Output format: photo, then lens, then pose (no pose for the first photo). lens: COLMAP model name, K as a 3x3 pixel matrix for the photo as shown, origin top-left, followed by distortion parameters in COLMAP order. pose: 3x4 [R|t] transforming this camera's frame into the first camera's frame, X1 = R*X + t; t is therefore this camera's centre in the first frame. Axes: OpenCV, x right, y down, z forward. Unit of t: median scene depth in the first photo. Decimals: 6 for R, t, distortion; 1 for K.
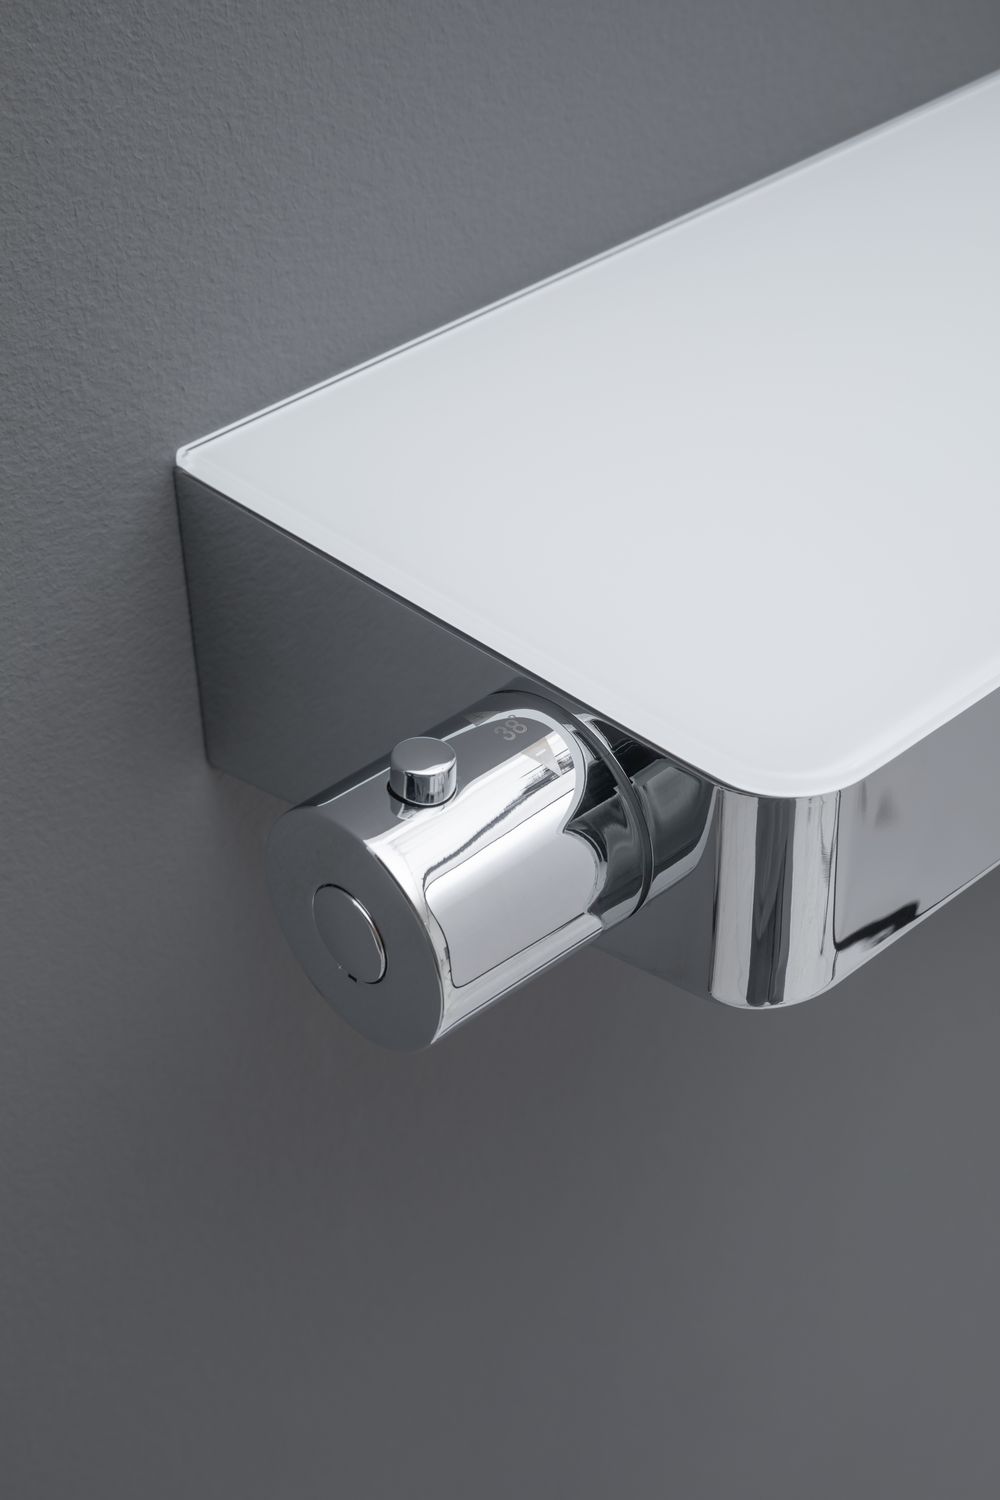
lens RADIAL K [[2772.1, 0, 500.8], [0, 2772.1, 757.4], [0, 0, 1]] dist [-0.027902, 0.000000]
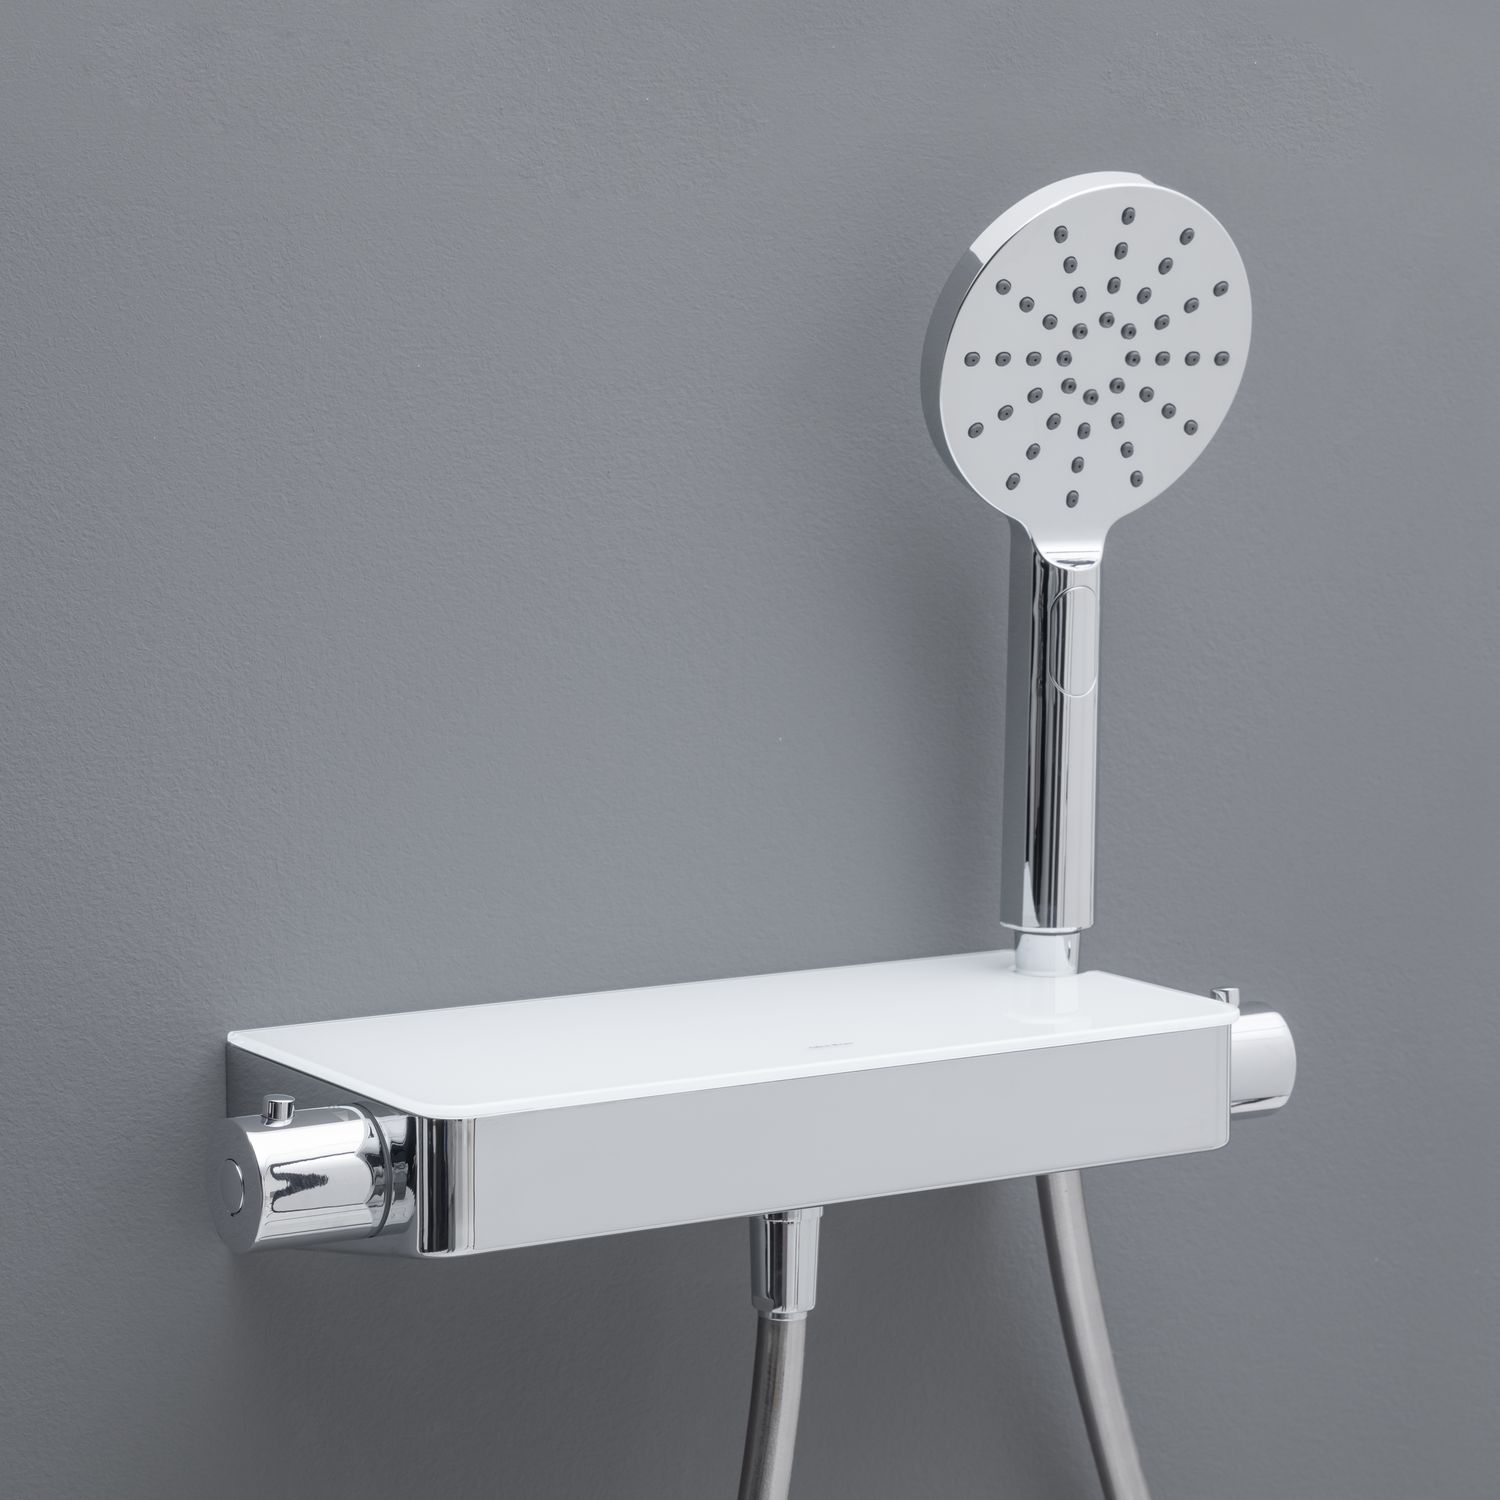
lens RADIAL K [[3811.8, 0, 749.2], [0, 3811.8, 751.3], [0, 0, 1]] dist [-0.024021, 0.000000]
pose [[0.986447, 0.054867, -0.154636, 0.632830], [-0.122507, 0.873231, -0.471656, 0.915793], [0.109154, 0.484208, 0.868118, -1.321368]]
